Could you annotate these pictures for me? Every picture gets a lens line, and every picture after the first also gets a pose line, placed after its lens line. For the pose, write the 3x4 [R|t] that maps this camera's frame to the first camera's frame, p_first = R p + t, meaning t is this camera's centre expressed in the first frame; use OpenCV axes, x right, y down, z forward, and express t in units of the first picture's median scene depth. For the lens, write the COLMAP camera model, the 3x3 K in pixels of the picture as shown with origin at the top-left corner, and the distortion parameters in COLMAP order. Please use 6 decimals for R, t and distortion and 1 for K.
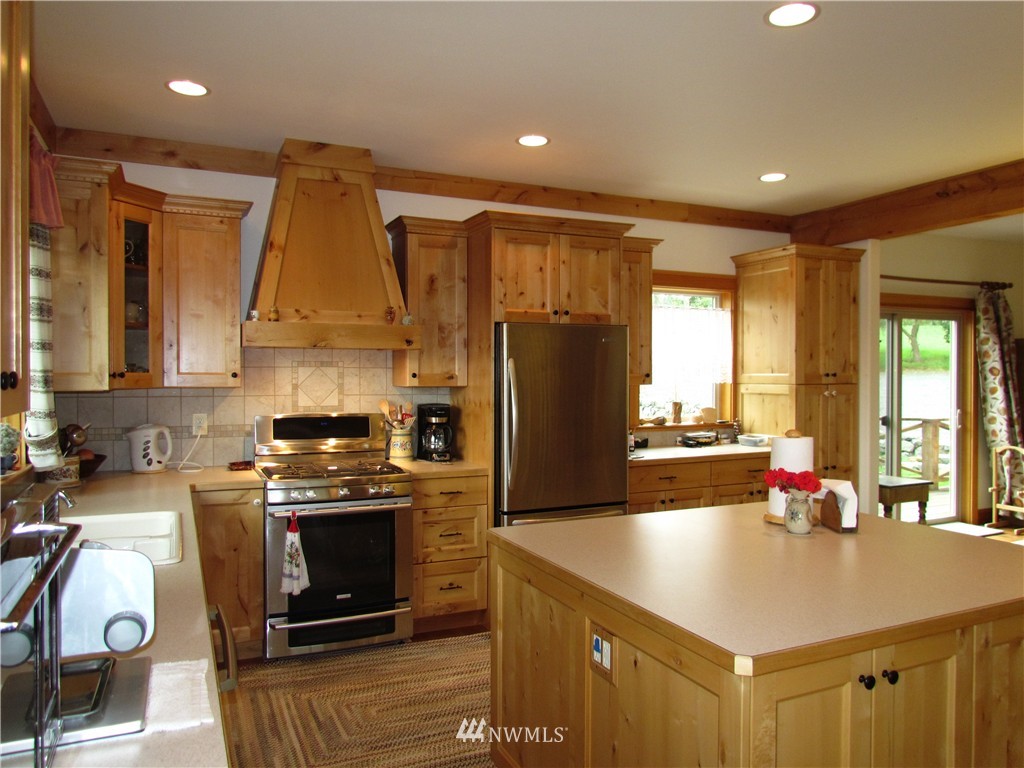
lens RADIAL K [[744.2, 0, 512.0], [0, 744.2, 384.0], [0, 0, 1]] dist [-0.001848, -0.003731]
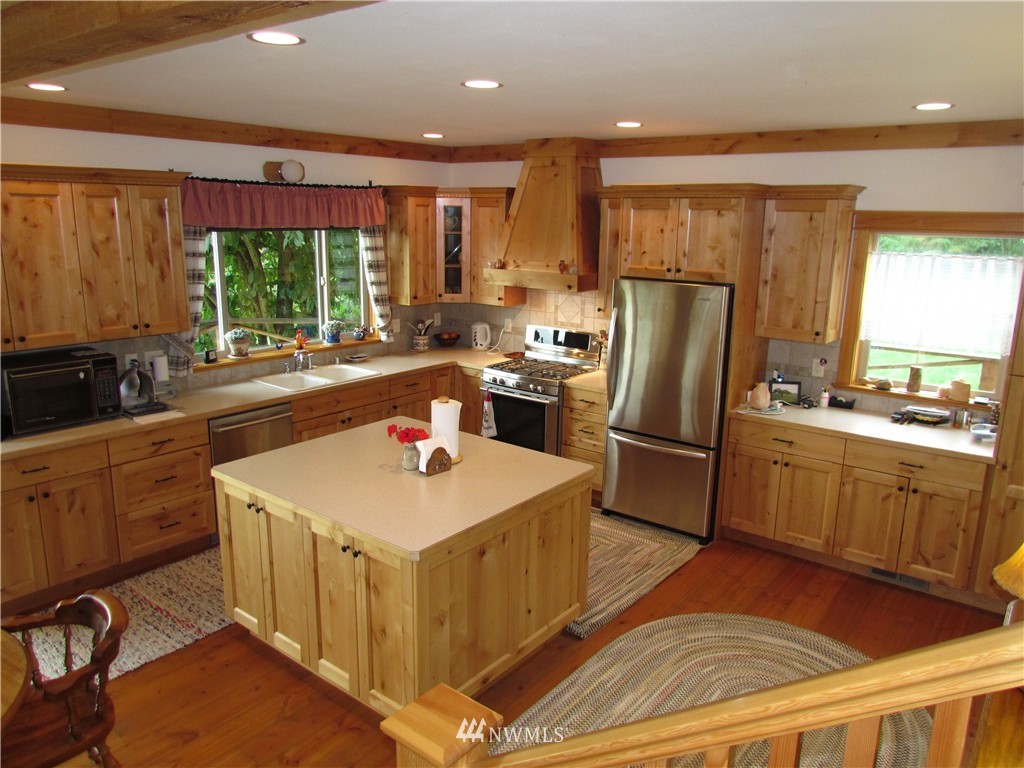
lens RADIAL K [[744.2, 0, 512.0], [0, 744.2, 384.0], [0, 0, 1]] dist [-0.001848, -0.003731]
pose [[0.452655, 0.207961, -0.867096, 0.972206], [-0.029046, 0.975346, 0.218760, -0.167835], [0.891212, -0.073838, 0.447536, 0.265326]]
